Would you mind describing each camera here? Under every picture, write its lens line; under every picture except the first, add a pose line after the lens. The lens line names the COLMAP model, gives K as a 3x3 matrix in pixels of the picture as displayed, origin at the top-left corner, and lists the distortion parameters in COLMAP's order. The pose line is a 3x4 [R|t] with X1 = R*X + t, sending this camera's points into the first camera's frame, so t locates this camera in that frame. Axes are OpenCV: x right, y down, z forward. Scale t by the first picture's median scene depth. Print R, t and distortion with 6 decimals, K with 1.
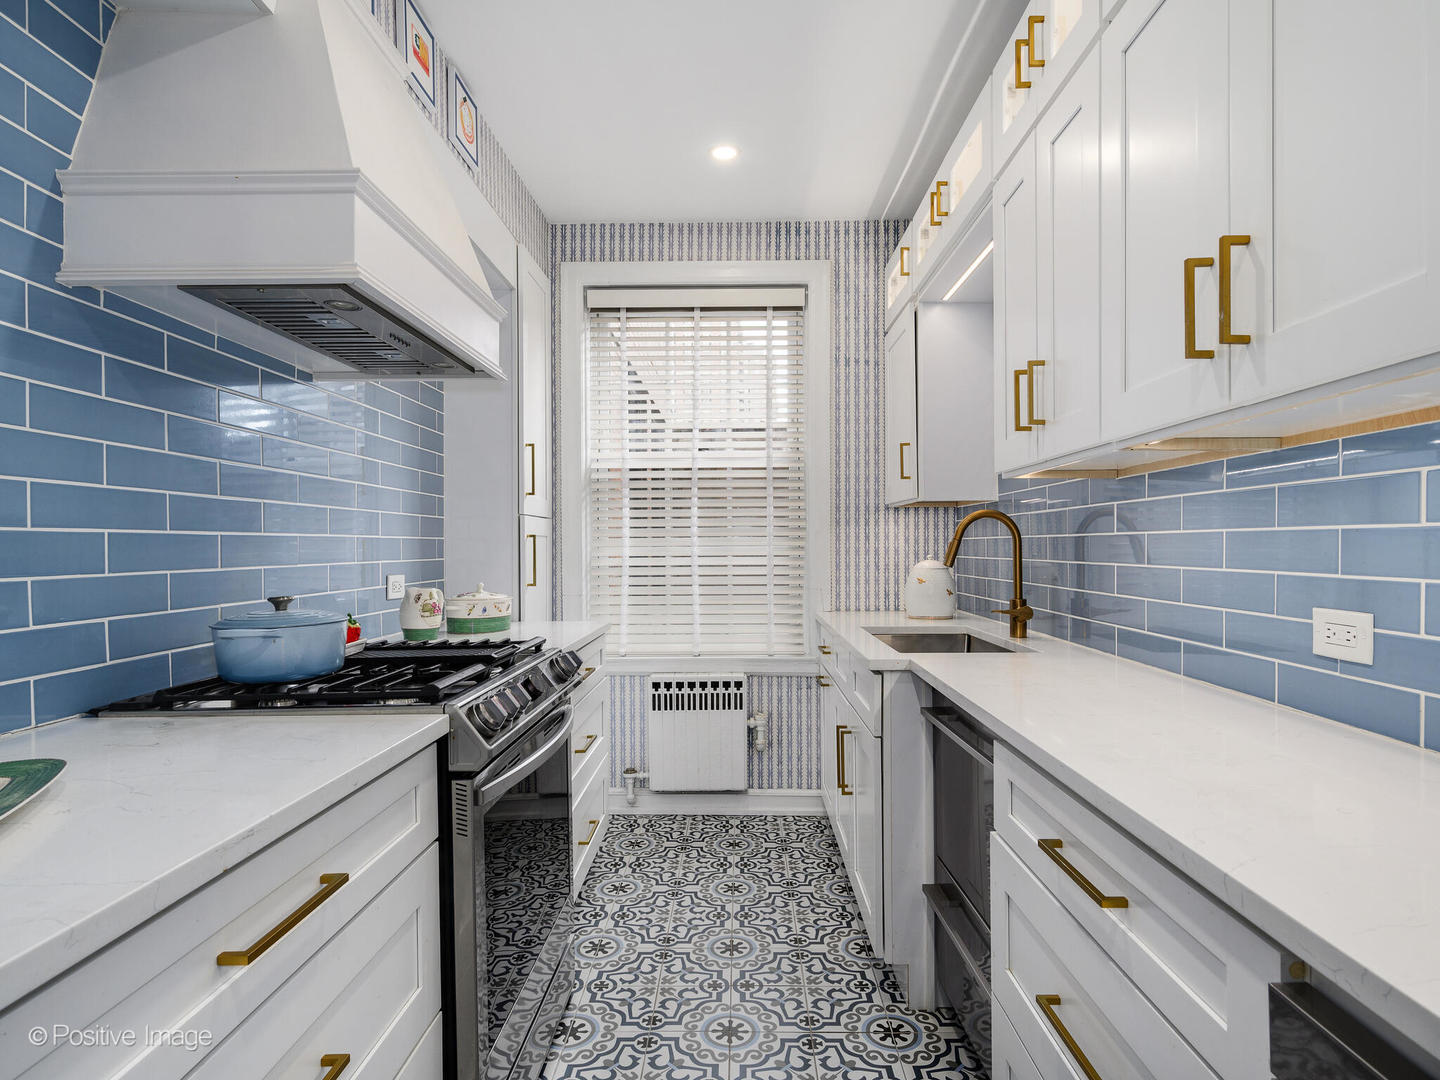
lens RADIAL K [[815.3, 0, 741.1], [0, 815.3, 537.1], [0, 0, 1]] dist [-0.000976, 0.000459]
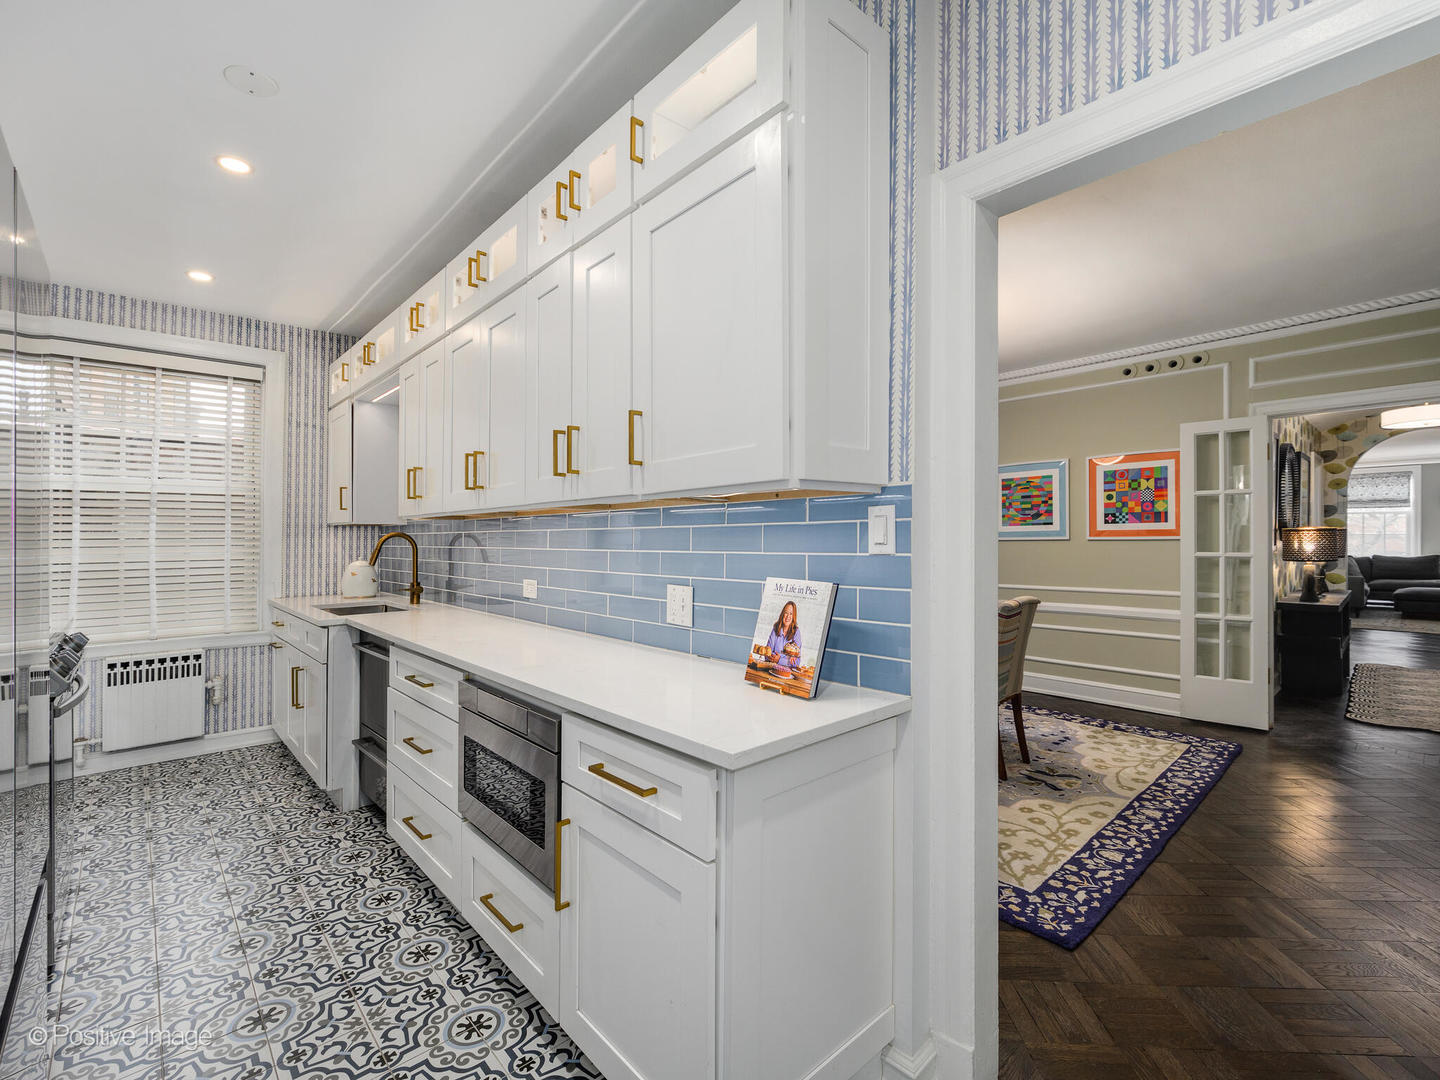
lens RADIAL K [[645.2, 0, 733.1], [0, 645.2, 523.1], [0, 0, 1]] dist [0.002171, 0.000043]
pose [[0.733438, 0.016028, 0.679568, -0.082368], [-0.003725, 0.999802, -0.019561, -0.020986], [-0.679746, 0.011815, 0.733352, -0.374762]]
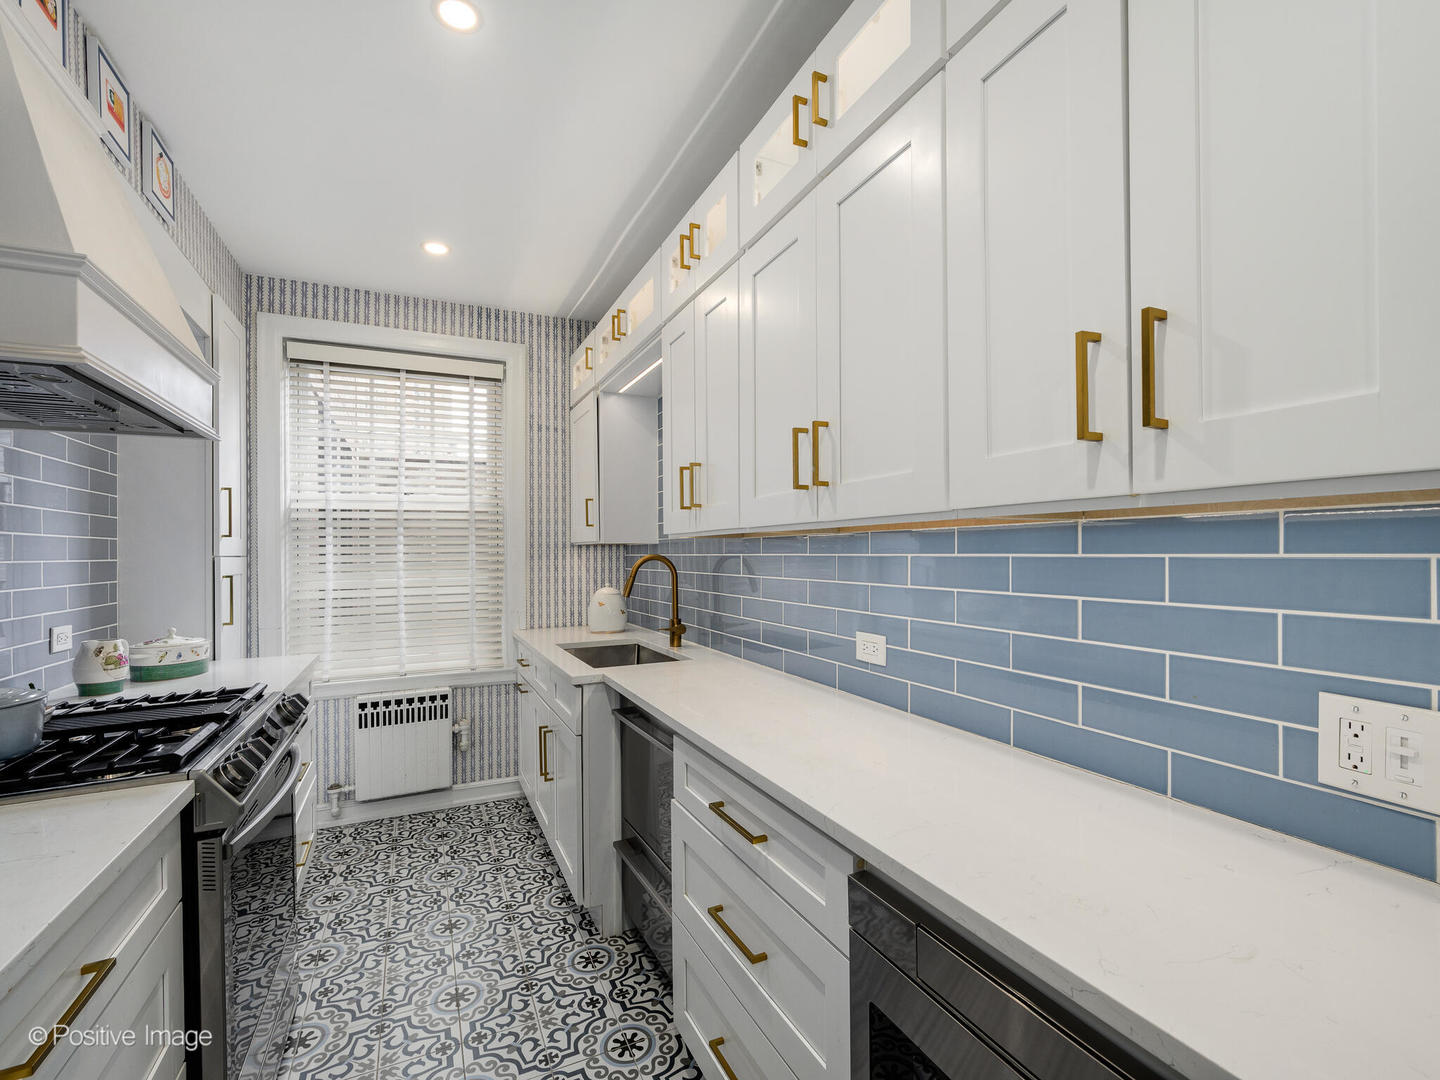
lens RADIAL K [[655.7, 0, 746.7], [0, 655.7, 543.2], [0, 0, 1]] dist [0.001379, -0.000230]
pose [[0.893740, 0.000681, 0.448586, -0.037382], [0.002565, 0.999975, -0.006629, -0.032529], [-0.448579, 0.007076, 0.893715, -0.036727]]
